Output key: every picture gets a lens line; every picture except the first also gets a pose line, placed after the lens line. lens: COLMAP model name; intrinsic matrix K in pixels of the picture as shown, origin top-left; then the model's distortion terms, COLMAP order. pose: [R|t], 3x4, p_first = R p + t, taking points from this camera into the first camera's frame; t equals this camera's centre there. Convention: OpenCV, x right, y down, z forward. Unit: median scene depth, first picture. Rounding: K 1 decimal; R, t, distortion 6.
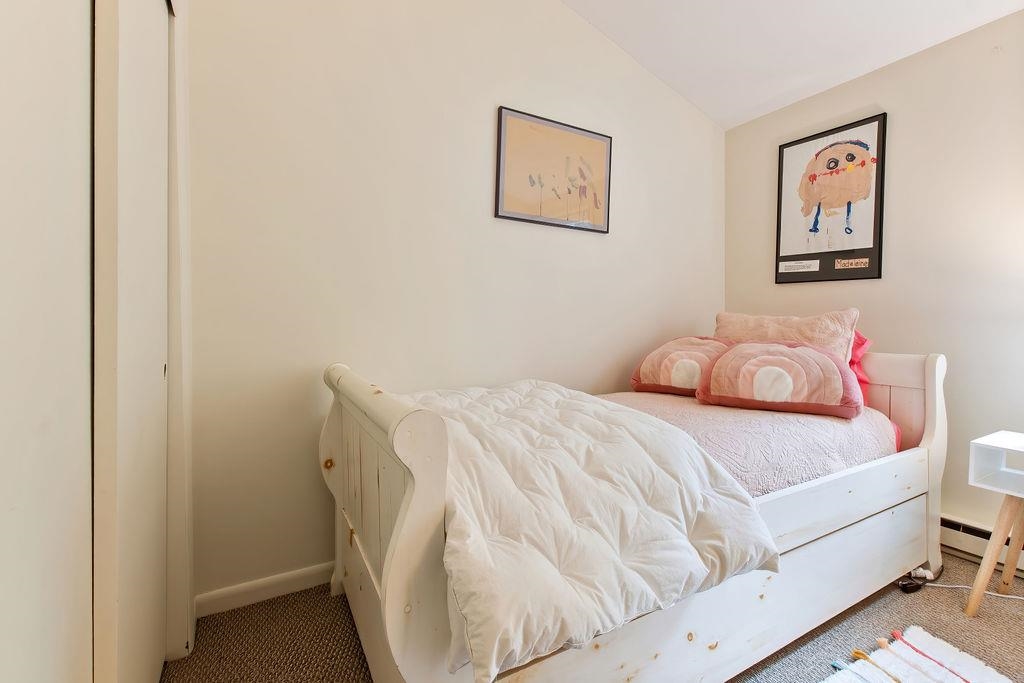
lens RADIAL K [[452.3, 0, 513.5], [0, 452.3, 337.4], [0, 0, 1]] dist [0.002882, -0.000560]
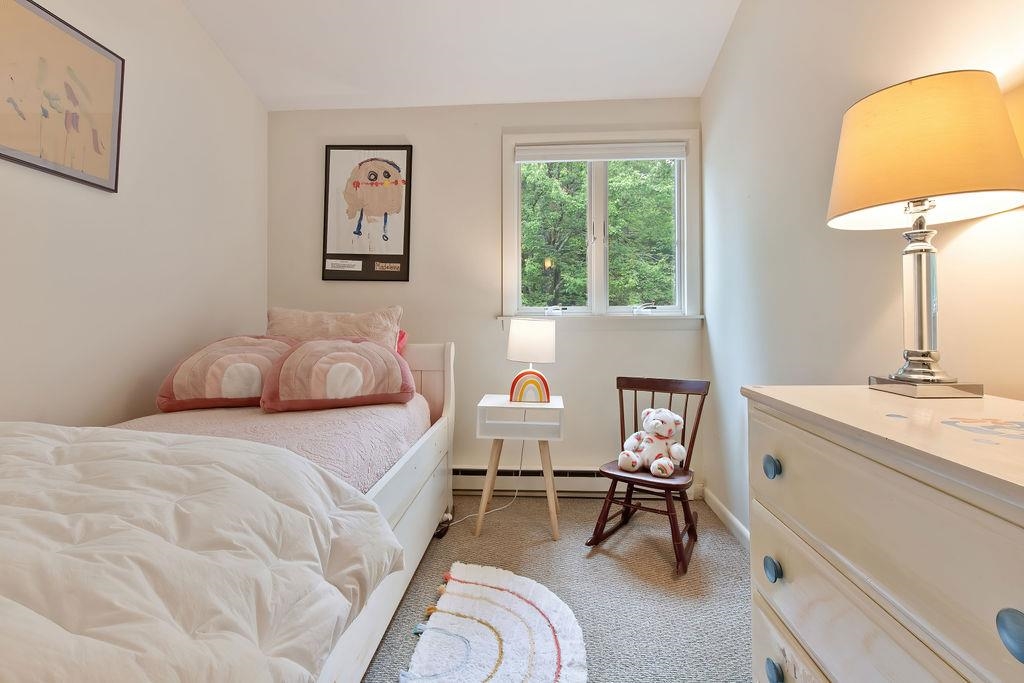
lens RADIAL K [[464.1, 0, 511.7], [0, 464.1, 316.0], [0, 0, 1]] dist [0.003435, -0.000595]
pose [[0.541426, 0.000670, 0.840748, -0.086613], [0.033367, 0.999195, -0.022284, -0.003535], [-0.840086, 0.040118, 0.540968, 0.134559]]
